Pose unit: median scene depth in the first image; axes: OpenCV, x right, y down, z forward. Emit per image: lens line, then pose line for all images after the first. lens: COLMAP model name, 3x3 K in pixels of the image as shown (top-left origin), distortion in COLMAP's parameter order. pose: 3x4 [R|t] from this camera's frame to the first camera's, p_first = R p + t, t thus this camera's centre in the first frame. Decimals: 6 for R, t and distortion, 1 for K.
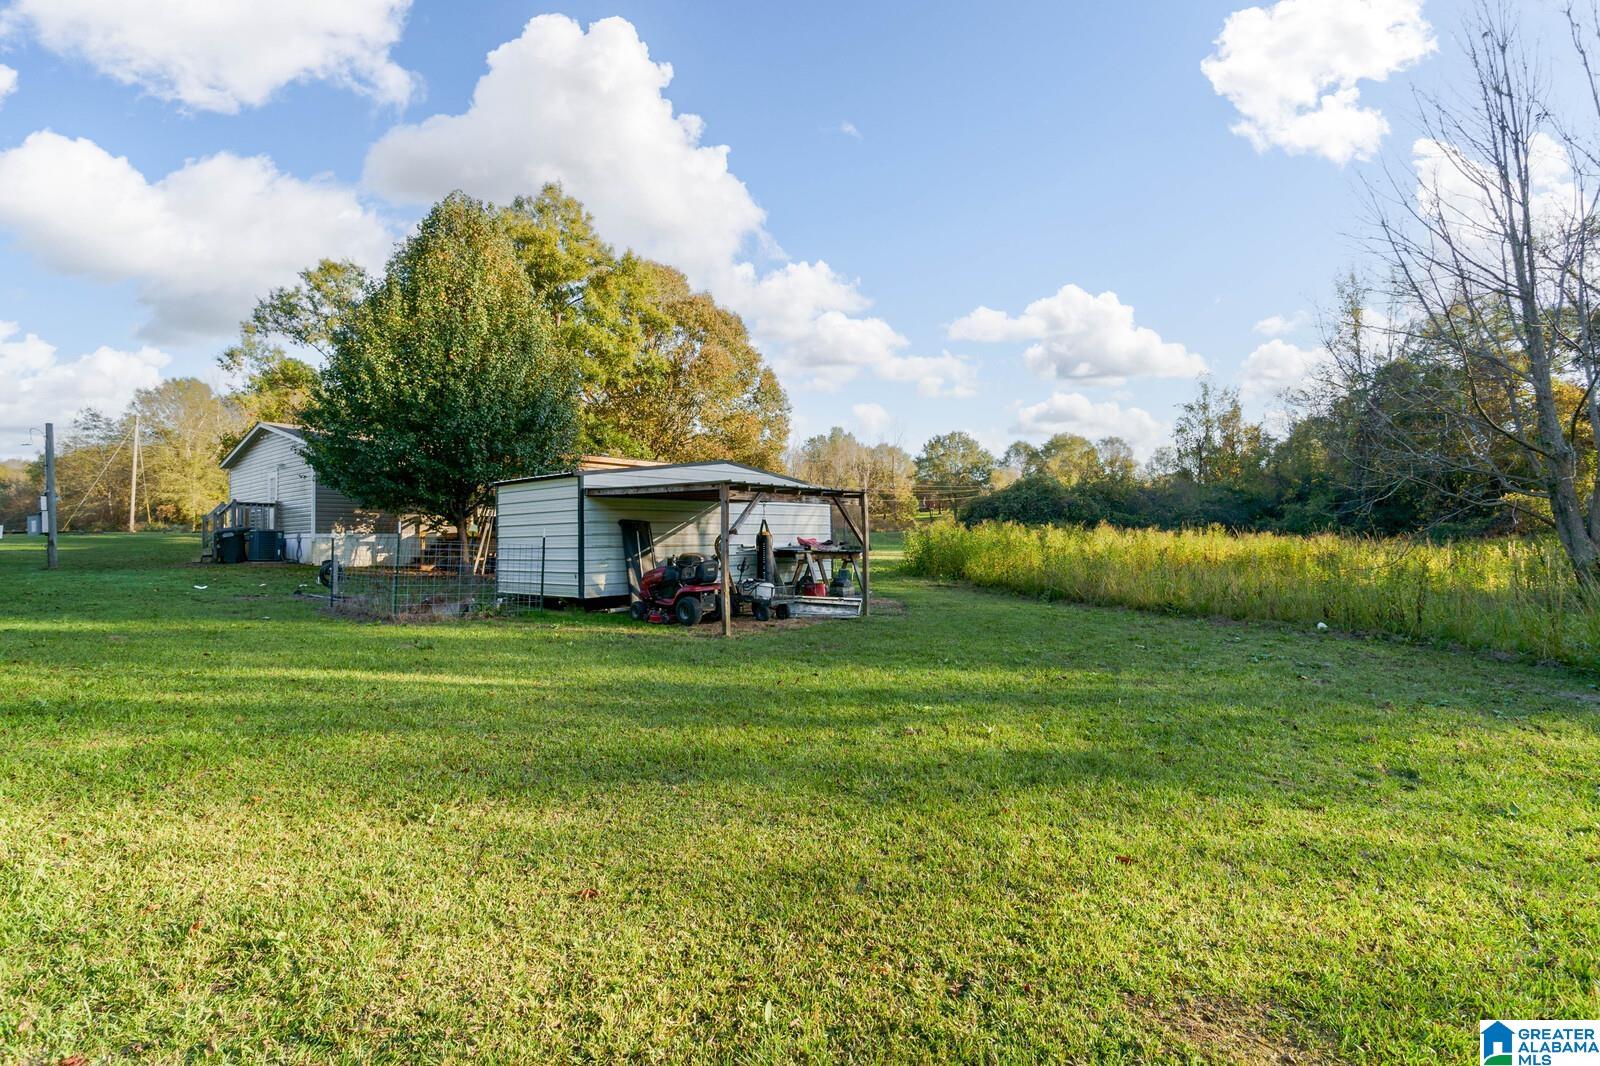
lens RADIAL K [[786.4, 0, 801.0], [0, 786.4, 533.0], [0, 0, 1]] dist [-0.002836, -0.000384]
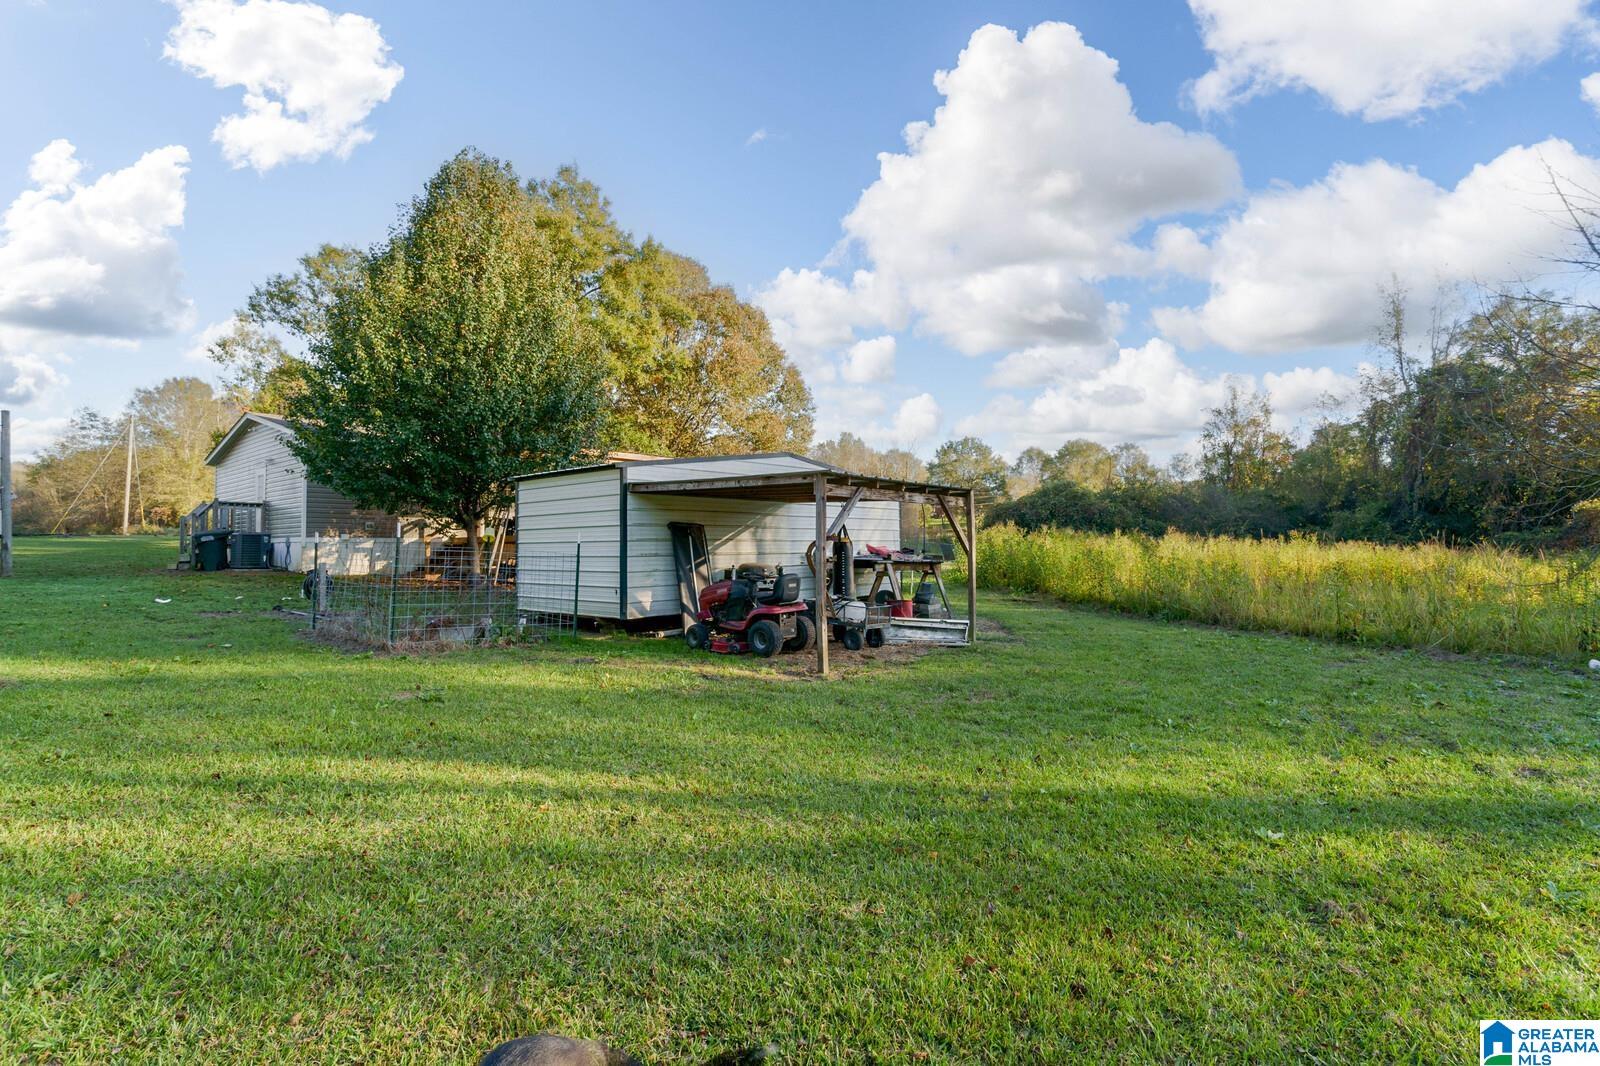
lens RADIAL K [[786.4, 0, 799.1], [0, 786.4, 533.8], [0, 0, 1]] dist [-0.002836, -0.000384]
pose [[0.999966, 0.004742, -0.006683, -0.058172], [-0.004790, 0.999962, -0.007267, 0.000337], [0.006648, 0.007299, 0.999951, 0.119805]]
